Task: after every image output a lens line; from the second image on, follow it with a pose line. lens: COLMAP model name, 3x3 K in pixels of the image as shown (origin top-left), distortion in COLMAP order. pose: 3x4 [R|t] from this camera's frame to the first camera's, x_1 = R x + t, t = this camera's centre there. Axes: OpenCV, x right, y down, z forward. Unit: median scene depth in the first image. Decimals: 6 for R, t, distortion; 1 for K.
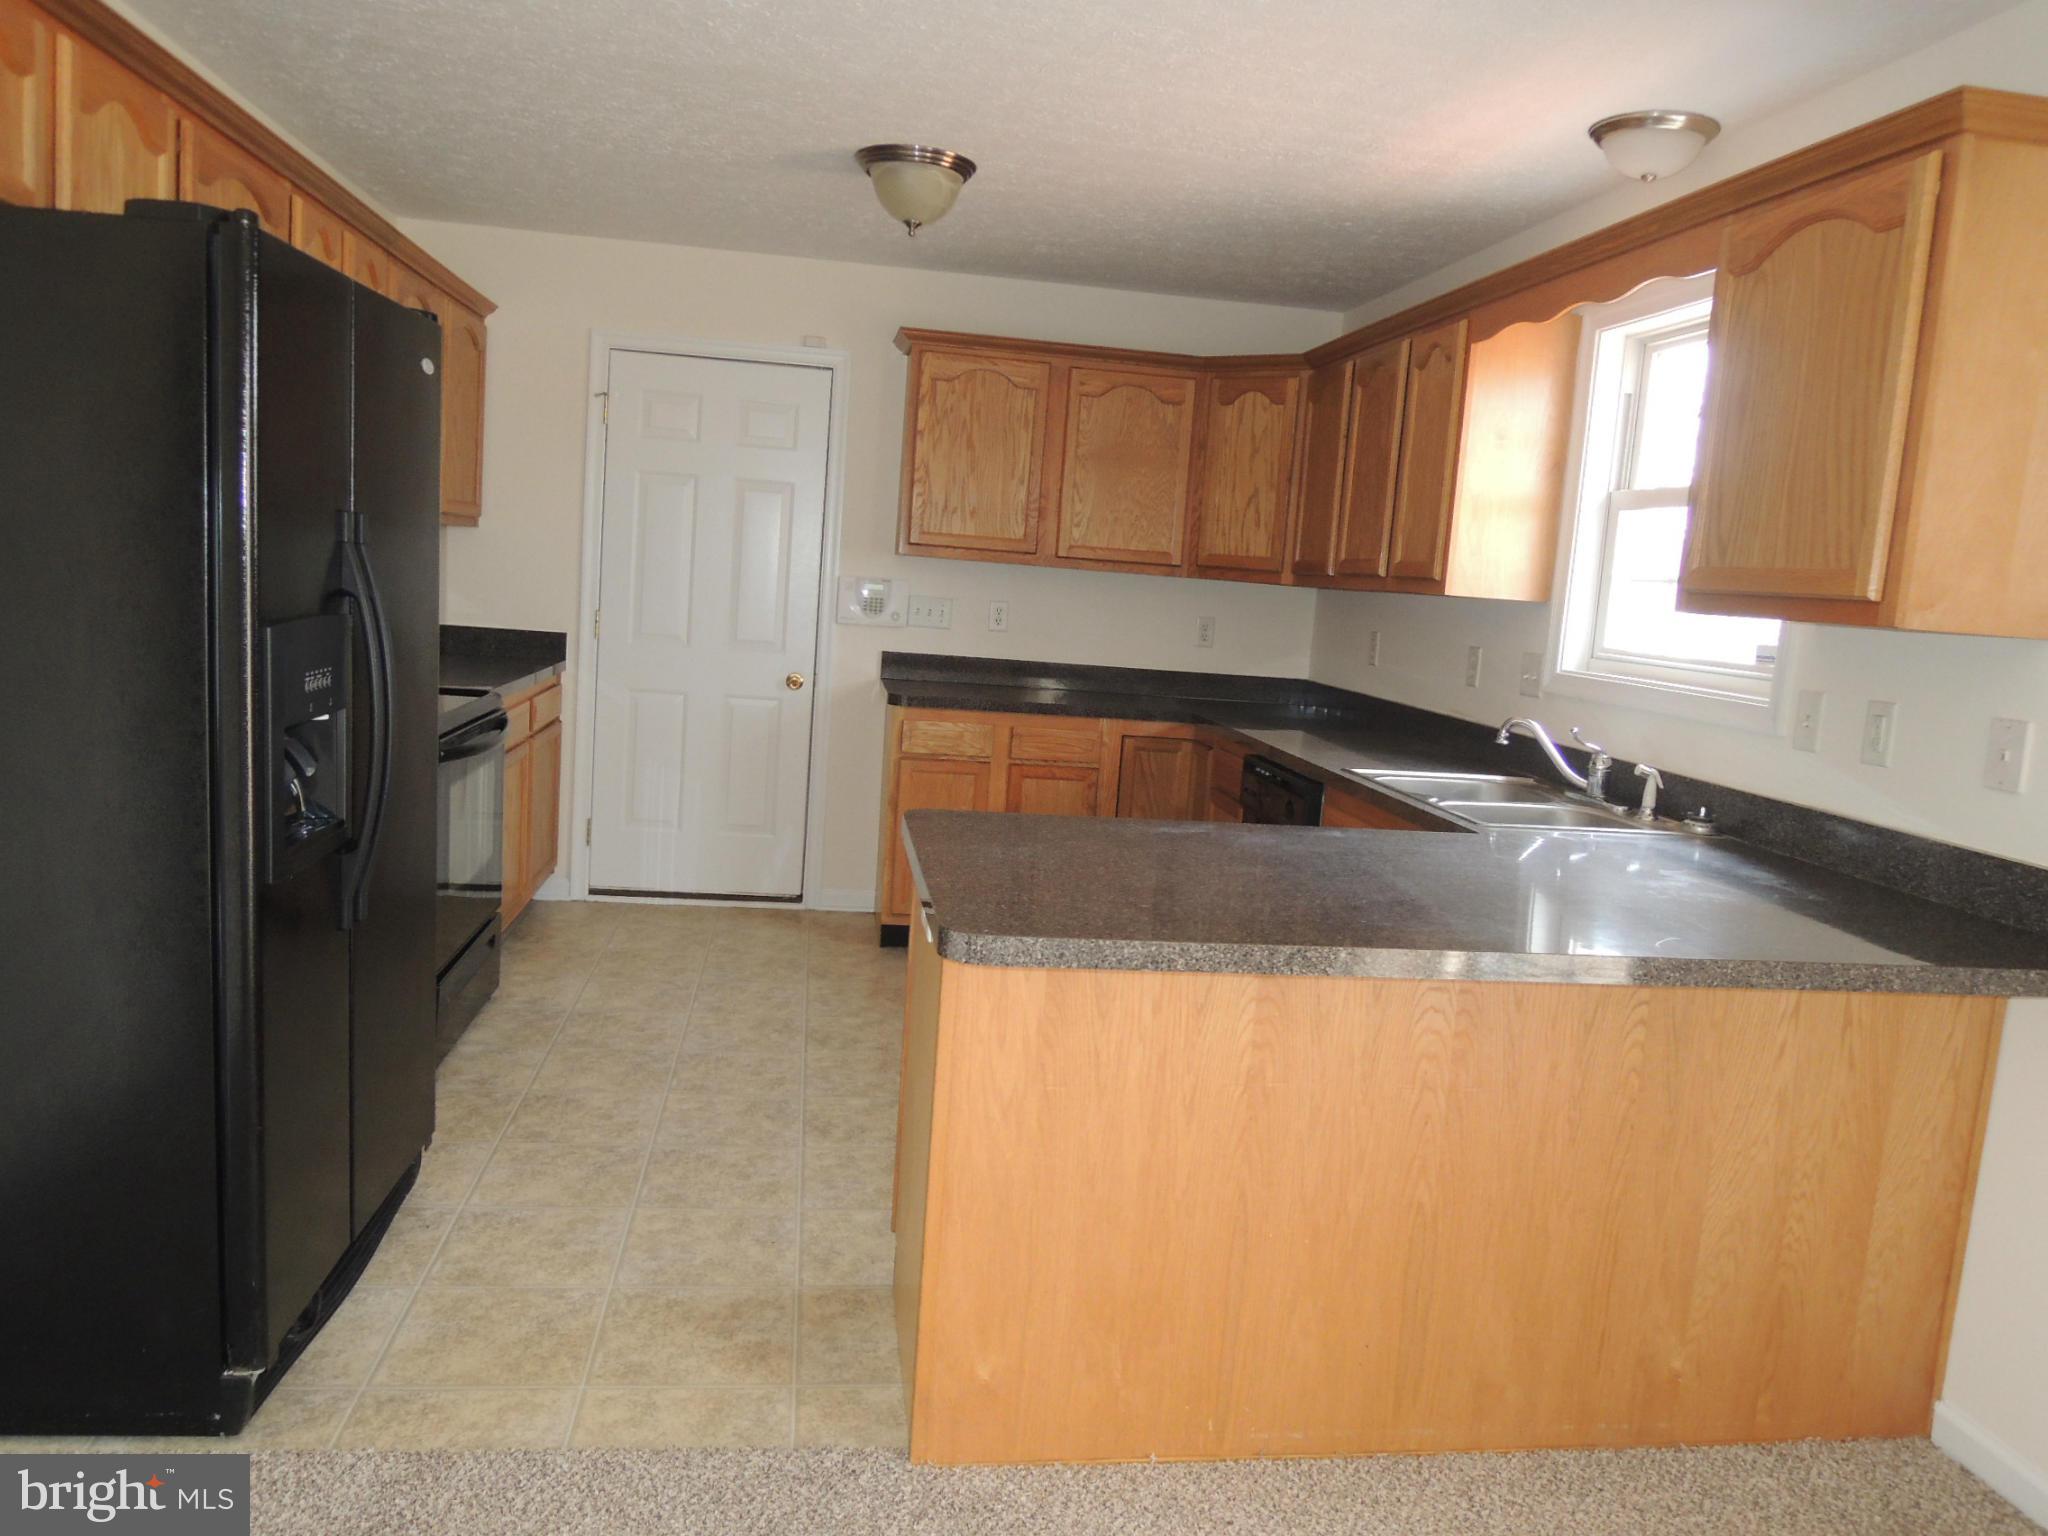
lens RADIAL K [[1461.9, 0, 1033.2], [0, 1461.9, 764.1], [0, 0, 1]] dist [-0.019266, -0.005471]
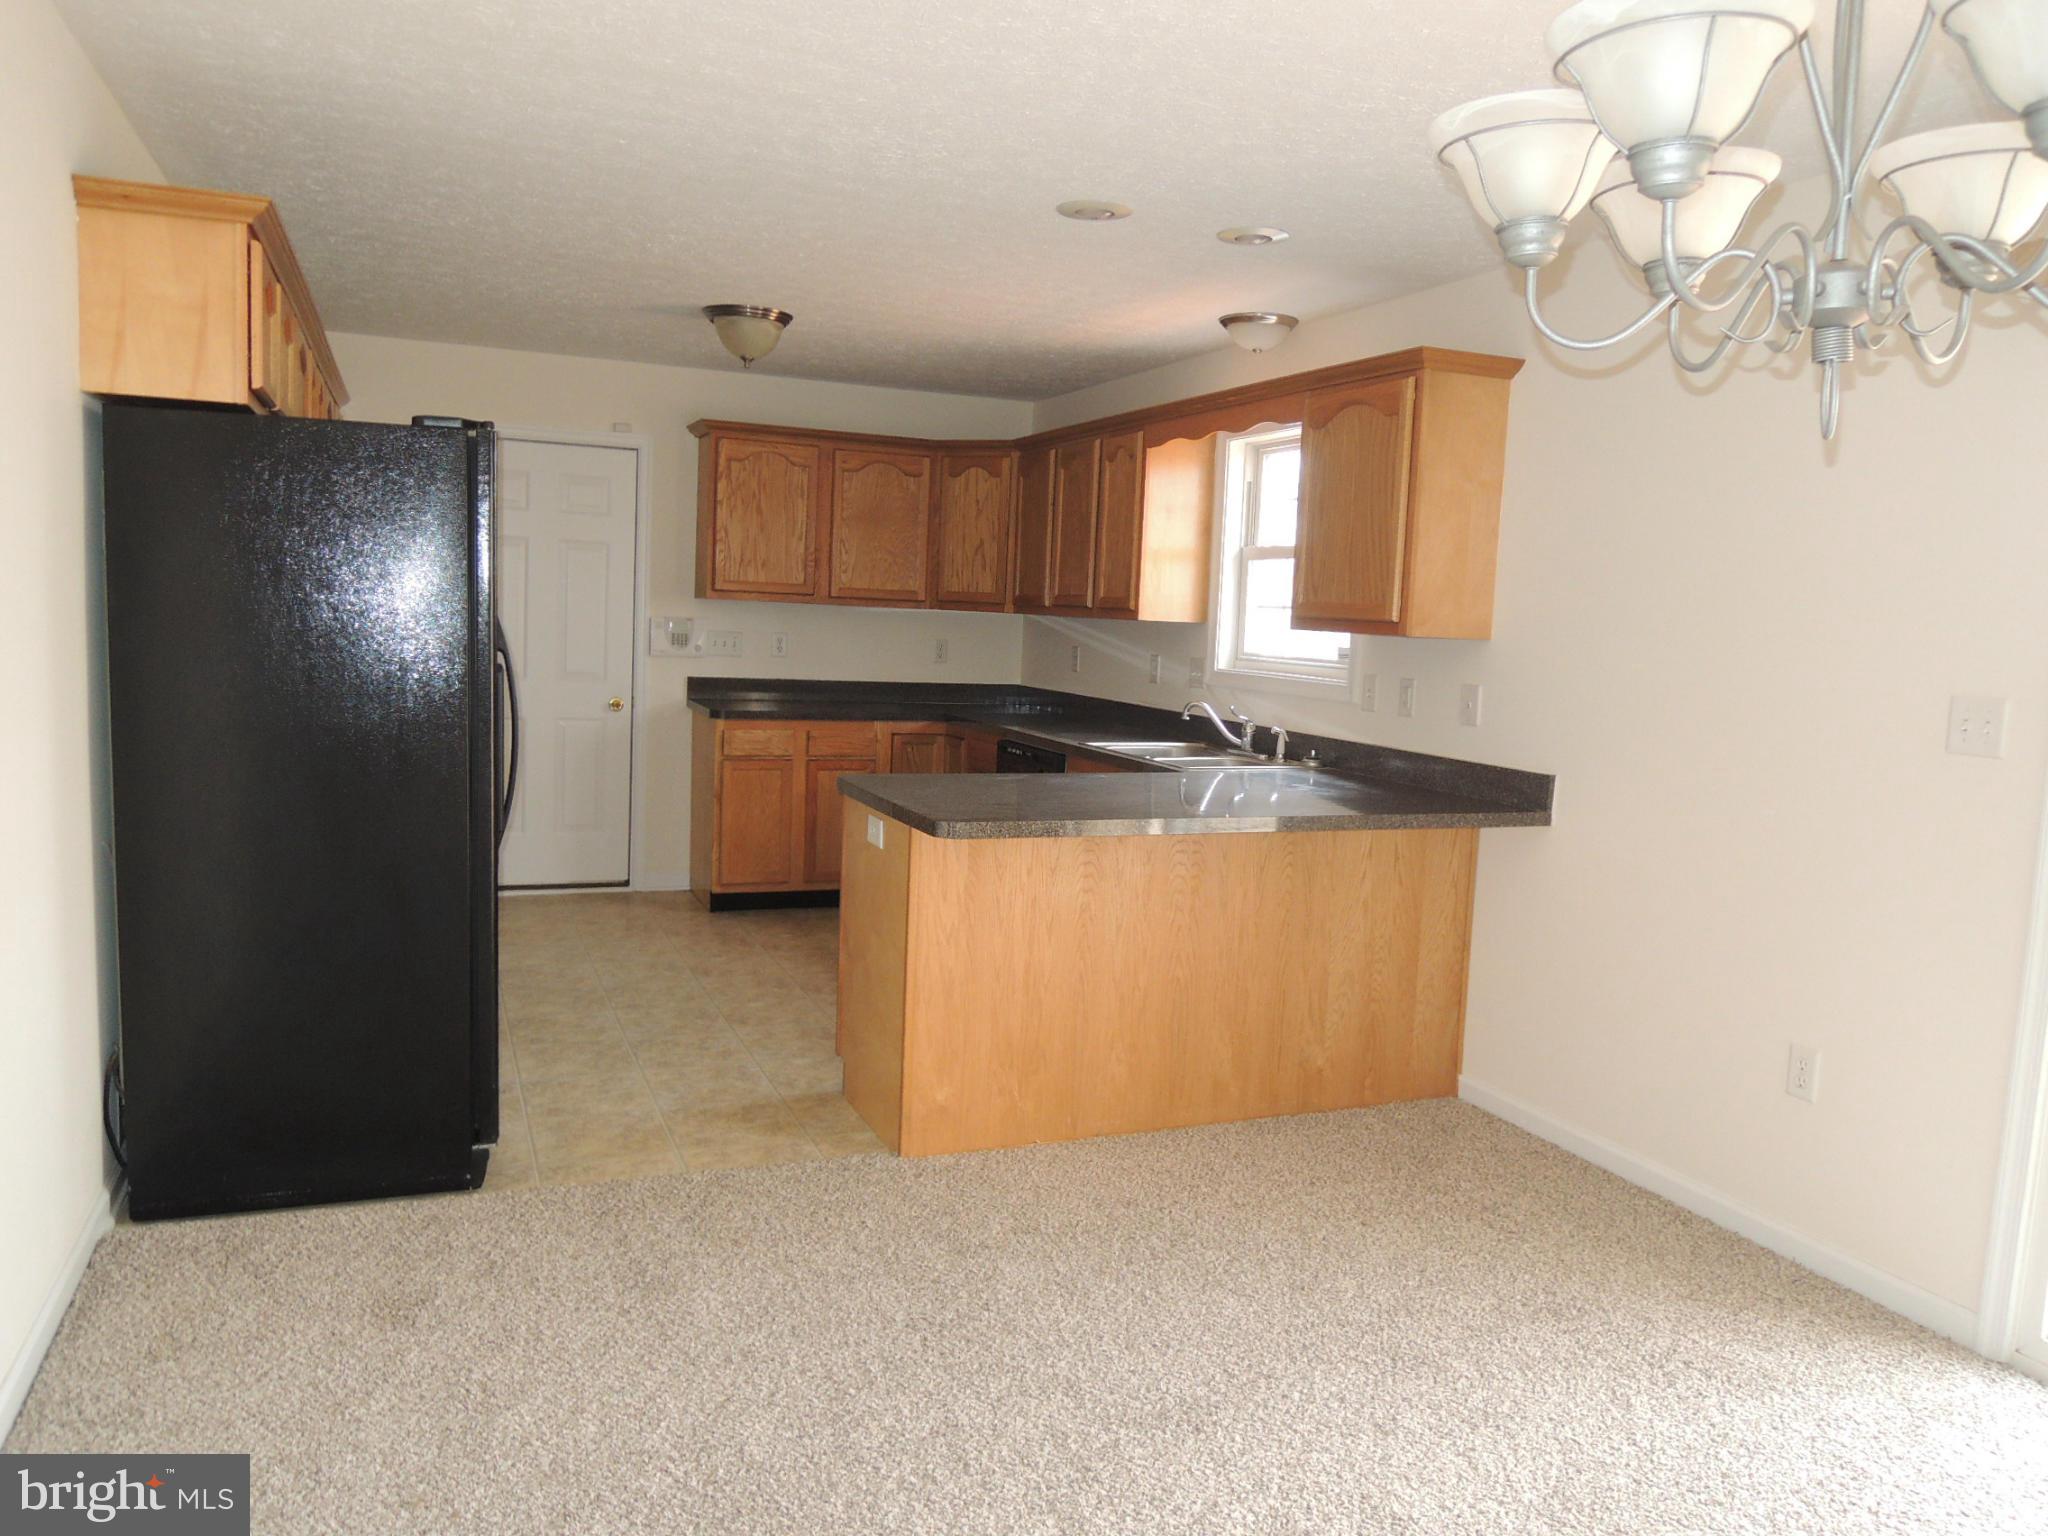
lens RADIAL K [[1464.8, 0, 1037.0], [0, 1464.8, 758.1], [0, 0, 1]] dist [-0.026045, 0.002126]
pose [[0.967302, -0.055408, 0.247500, -0.182189], [0.058992, 0.998233, -0.007082, 0.024981], [-0.246670, 0.021451, 0.968862, -0.379650]]
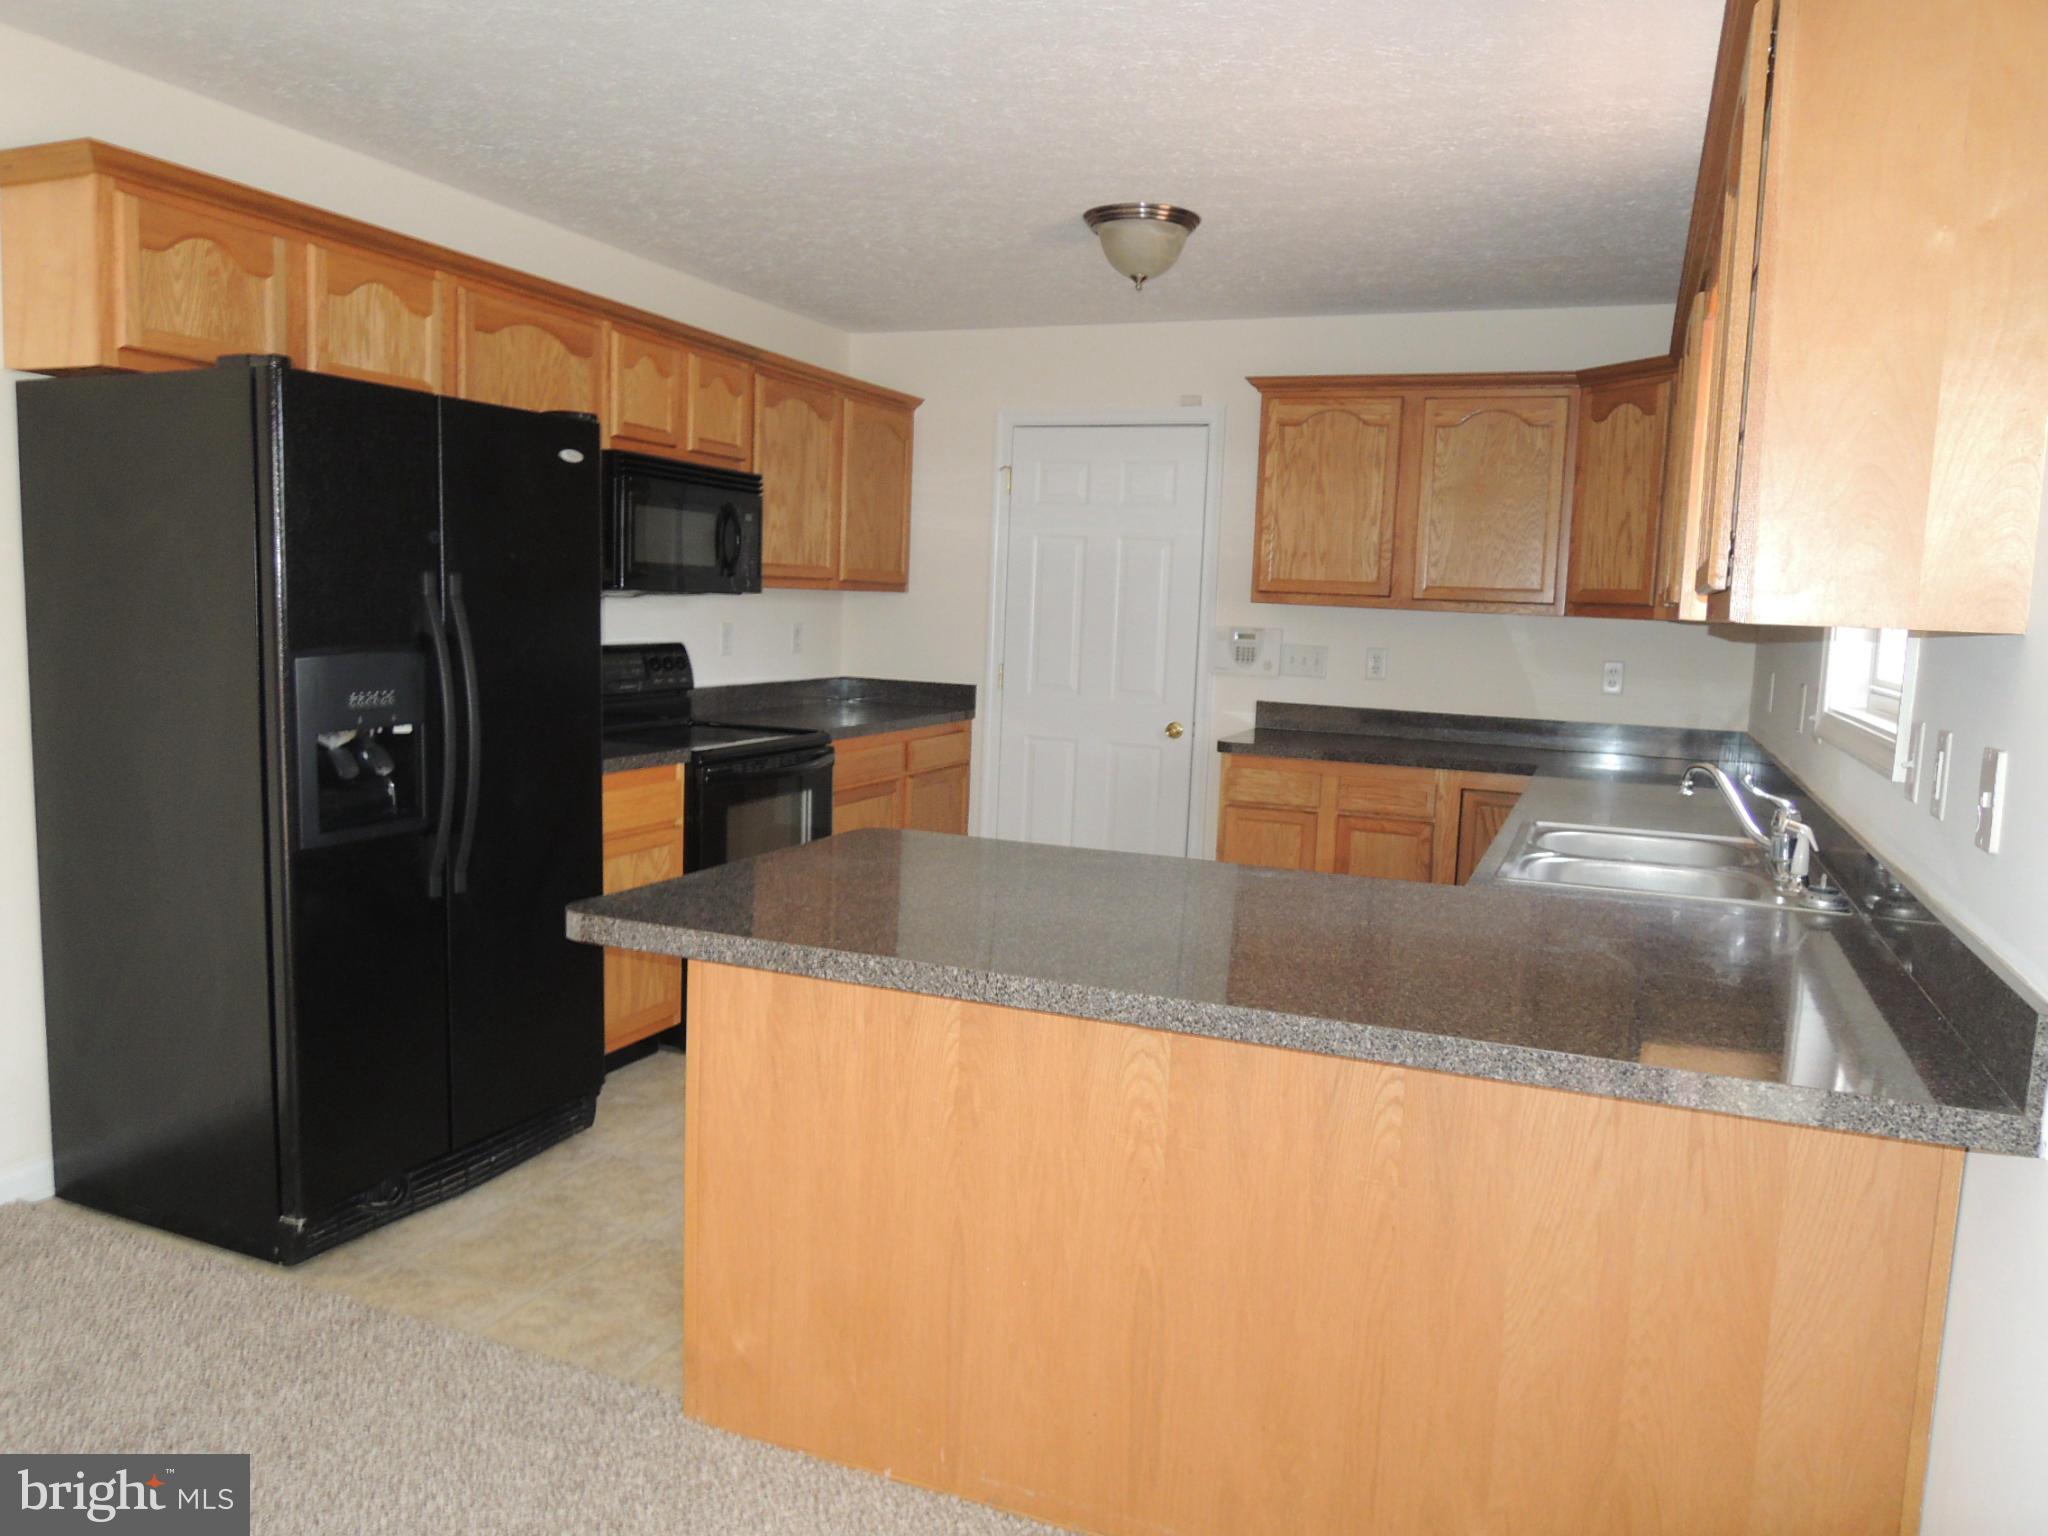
lens RADIAL K [[1461.9, 0, 1033.2], [0, 1461.9, 764.1], [0, 0, 1]] dist [-0.019266, -0.005471]
pose [[0.864131, 0.016606, -0.502994, 0.383752], [-0.041034, 0.998453, -0.037532, 0.013931], [0.501592, 0.053072, 0.863475, 0.093816]]
